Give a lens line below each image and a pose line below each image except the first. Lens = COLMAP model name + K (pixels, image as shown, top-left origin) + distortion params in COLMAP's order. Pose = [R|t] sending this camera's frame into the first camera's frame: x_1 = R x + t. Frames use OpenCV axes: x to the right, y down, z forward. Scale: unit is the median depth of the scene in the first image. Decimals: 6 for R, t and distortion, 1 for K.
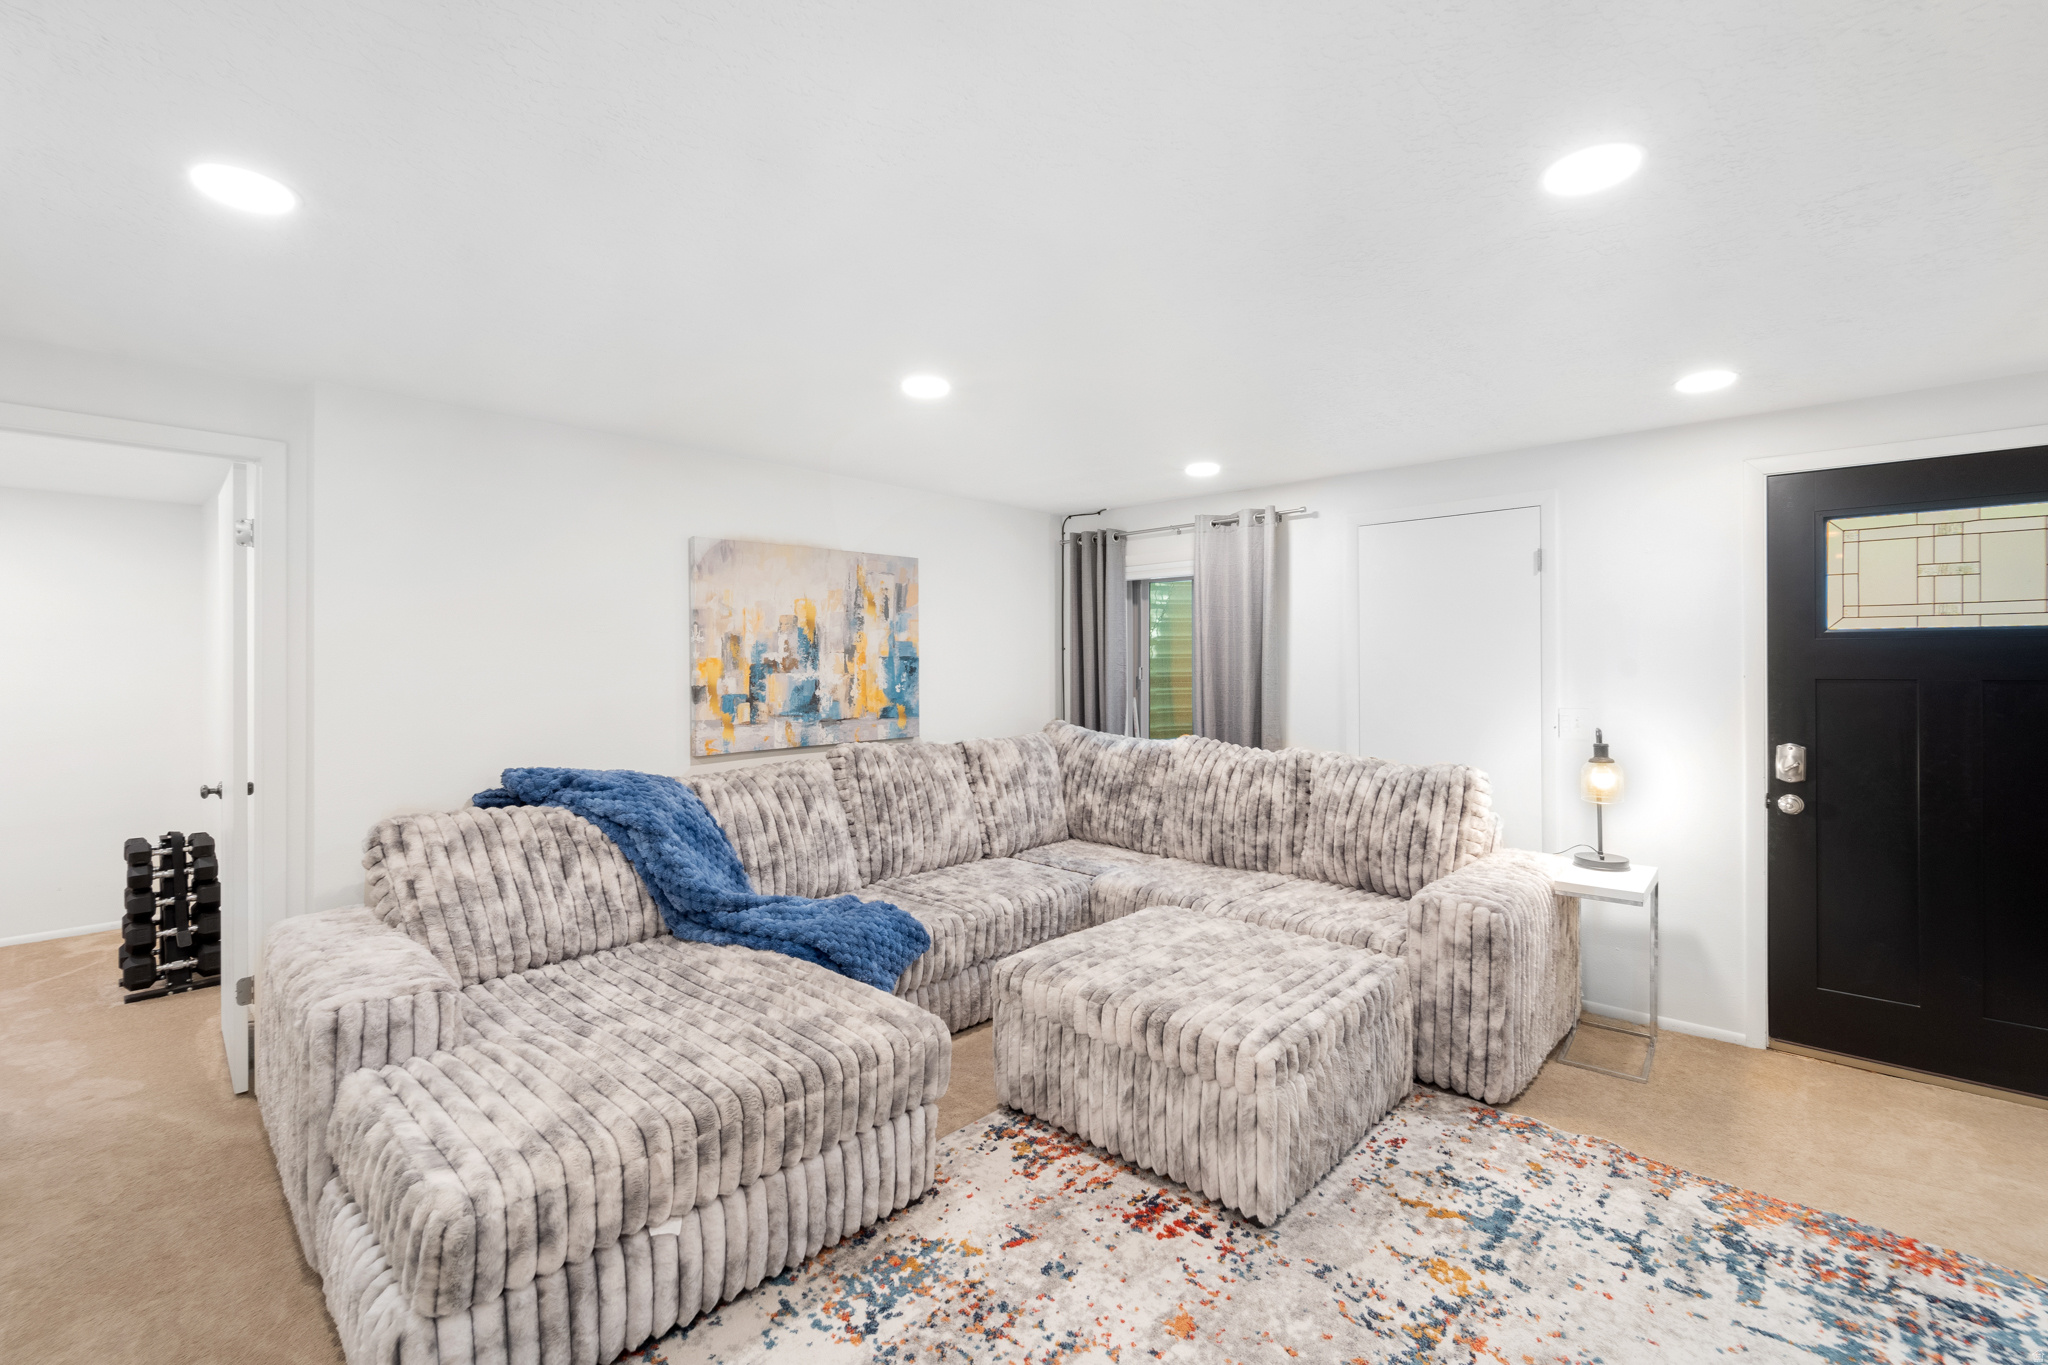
lens RADIAL K [[892.2, 0, 1025.8], [0, 892.2, 655.9], [0, 0, 1]] dist [-0.001143, -0.000531]
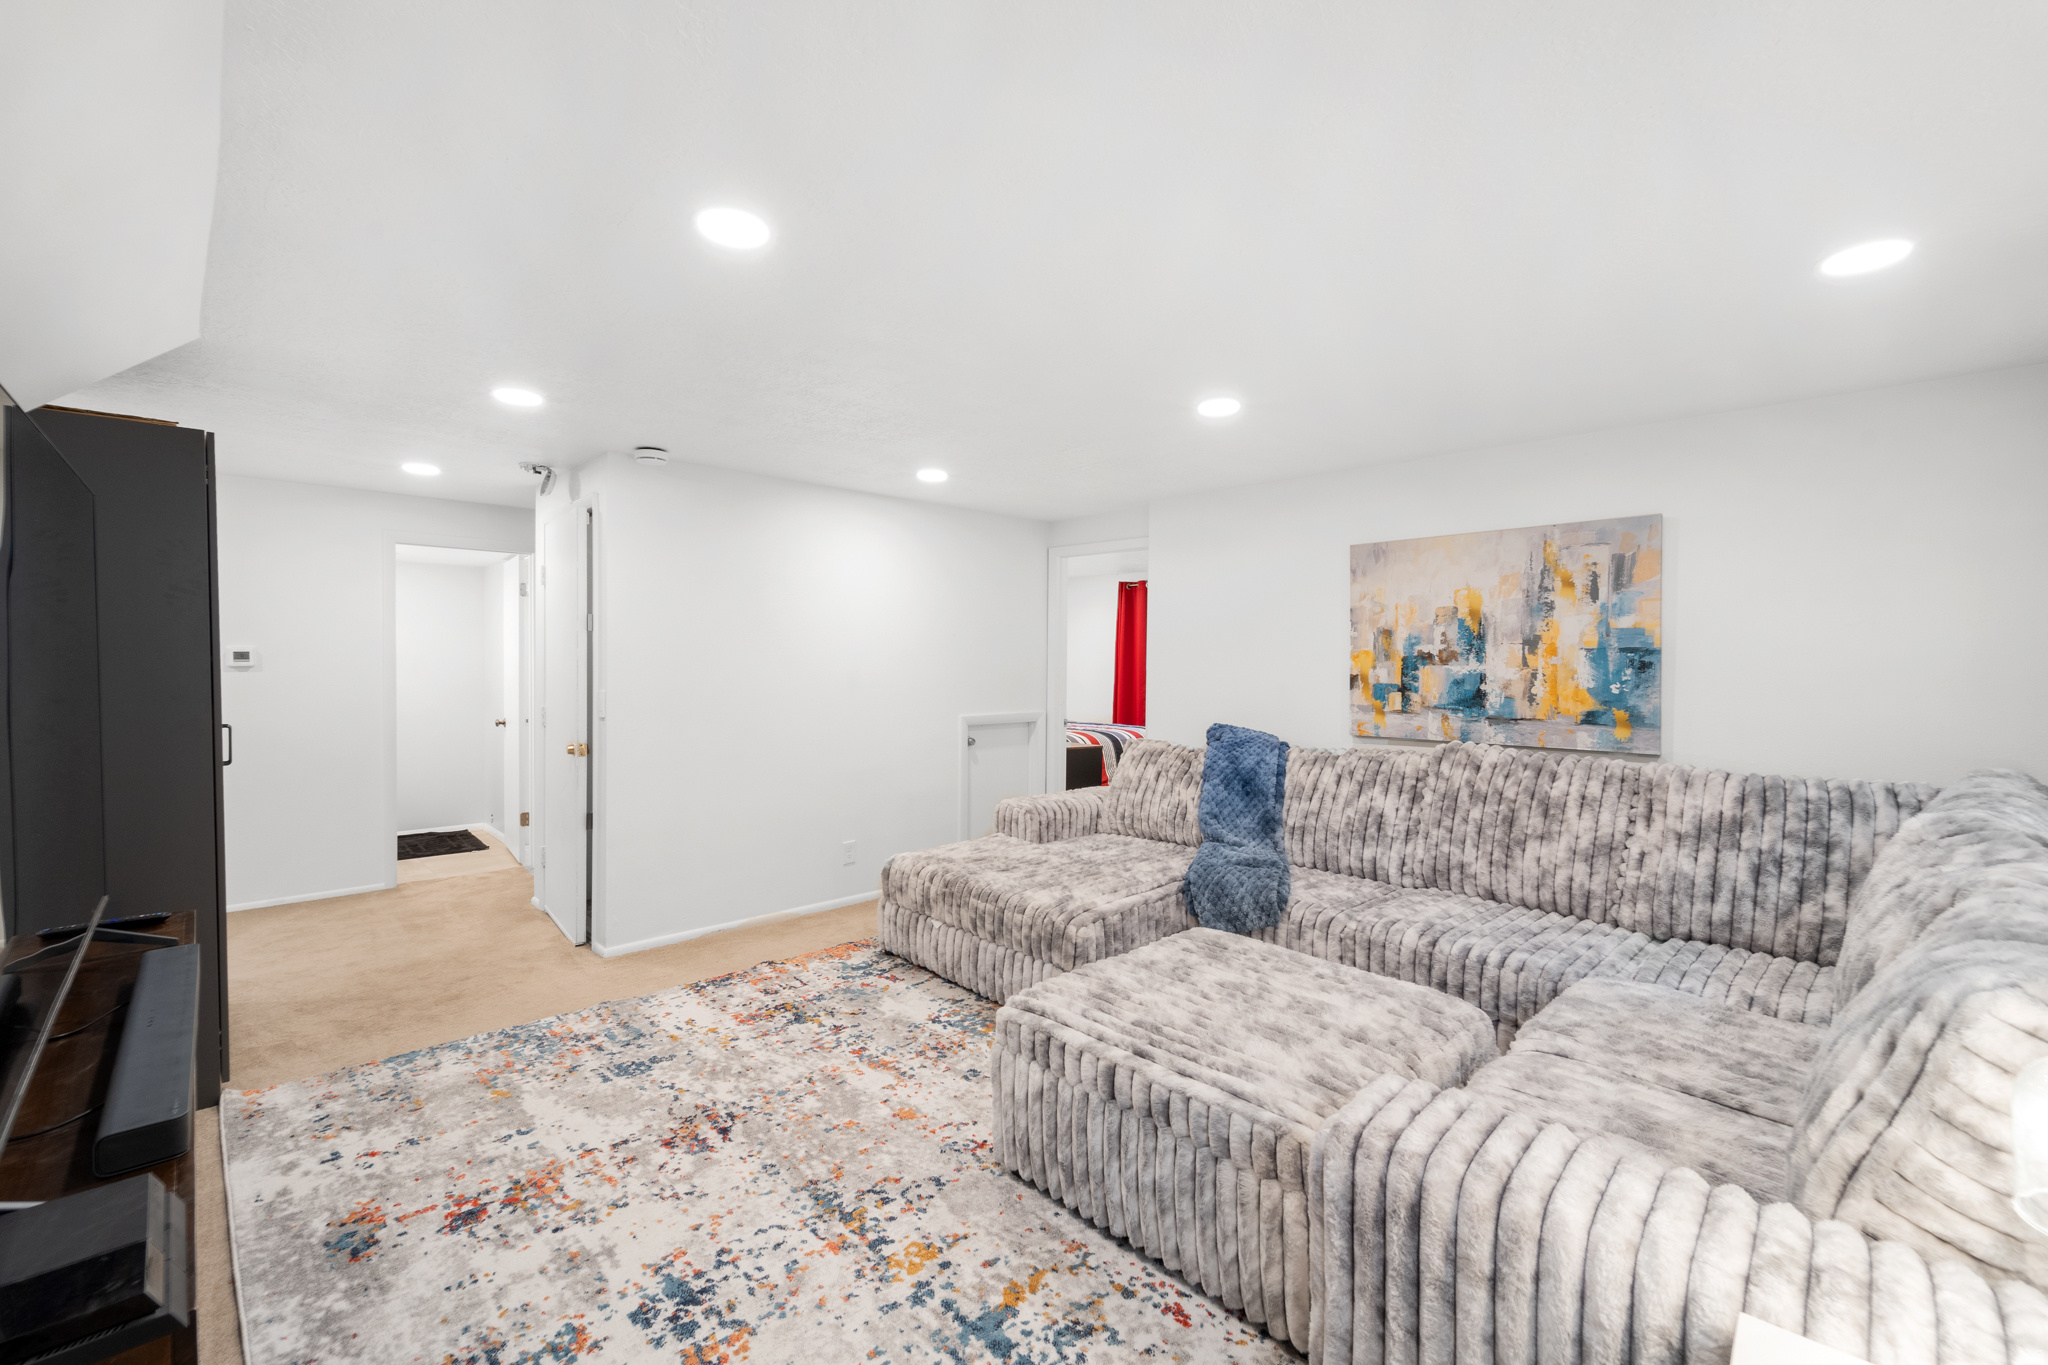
lens RADIAL K [[860.7, 0, 1026.0], [0, 860.7, 671.2], [0, 0, 1]] dist [0.000488, 0.000203]
pose [[-0.045670, 0.019389, -0.998768, 0.731559], [0.001798, 0.999812, 0.019328, 0.006615], [0.998955, -0.000913, -0.045696, 0.599496]]
